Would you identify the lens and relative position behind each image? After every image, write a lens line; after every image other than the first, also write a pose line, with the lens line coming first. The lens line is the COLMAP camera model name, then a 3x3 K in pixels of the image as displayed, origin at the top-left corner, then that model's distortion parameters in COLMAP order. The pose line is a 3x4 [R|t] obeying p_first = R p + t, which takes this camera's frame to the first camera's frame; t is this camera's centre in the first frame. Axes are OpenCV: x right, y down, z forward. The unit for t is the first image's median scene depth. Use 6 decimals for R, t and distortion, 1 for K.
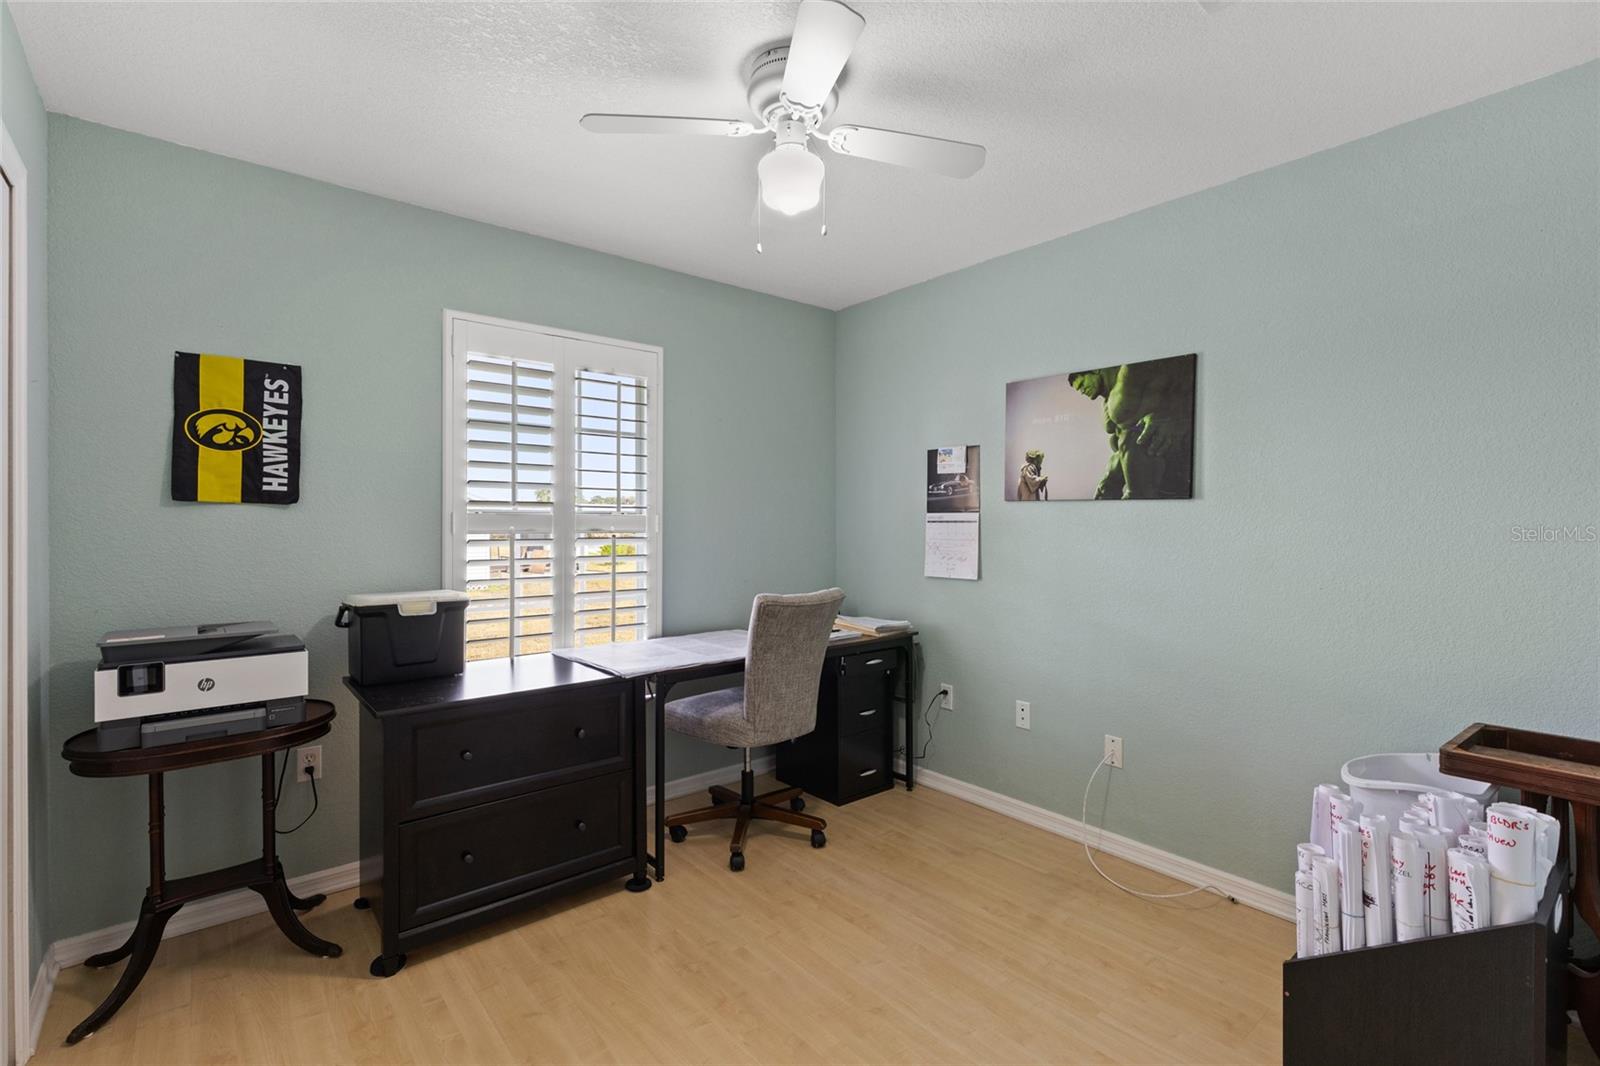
lens RADIAL K [[727.2, 0, 792.1], [0, 727.2, 526.4], [0, 0, 1]] dist [-0.000832, -0.000224]
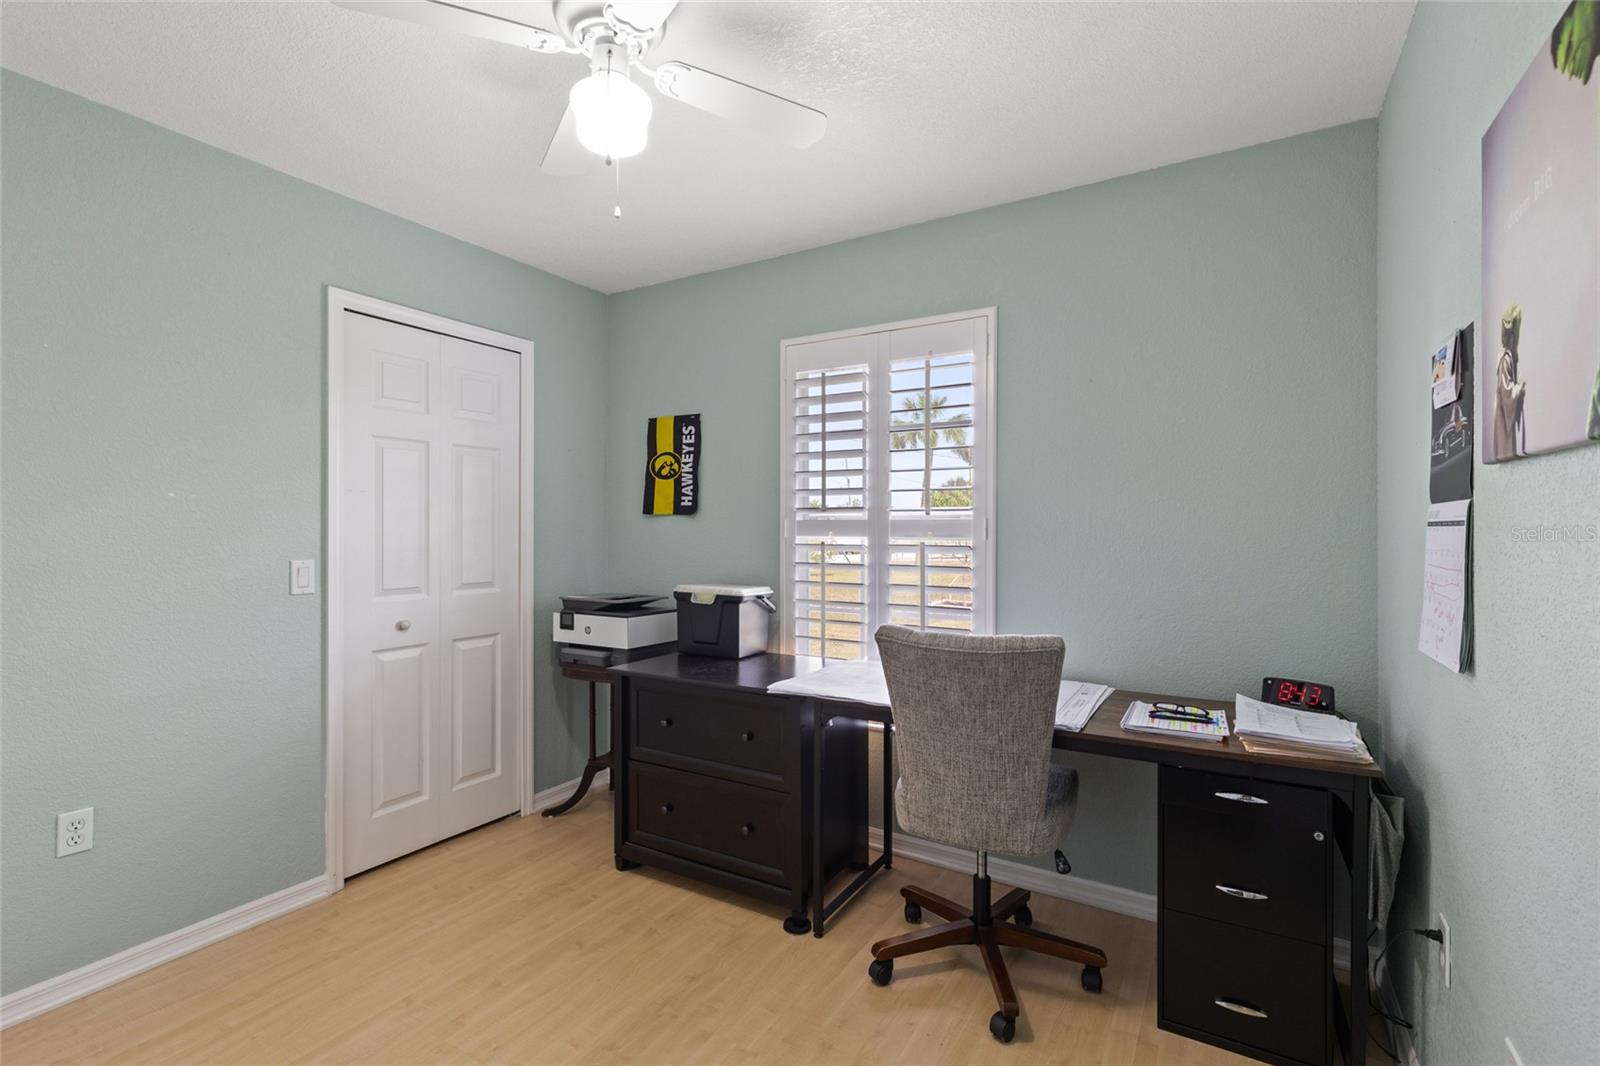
lens RADIAL K [[727.2, 0, 792.1], [0, 727.2, 526.4], [0, 0, 1]] dist [-0.000832, -0.000224]
pose [[0.326627, -0.004536, -0.945143, 0.688422], [-0.003516, 0.999976, -0.006015, -0.000953], [0.945147, 0.005288, 0.326603, 0.738043]]
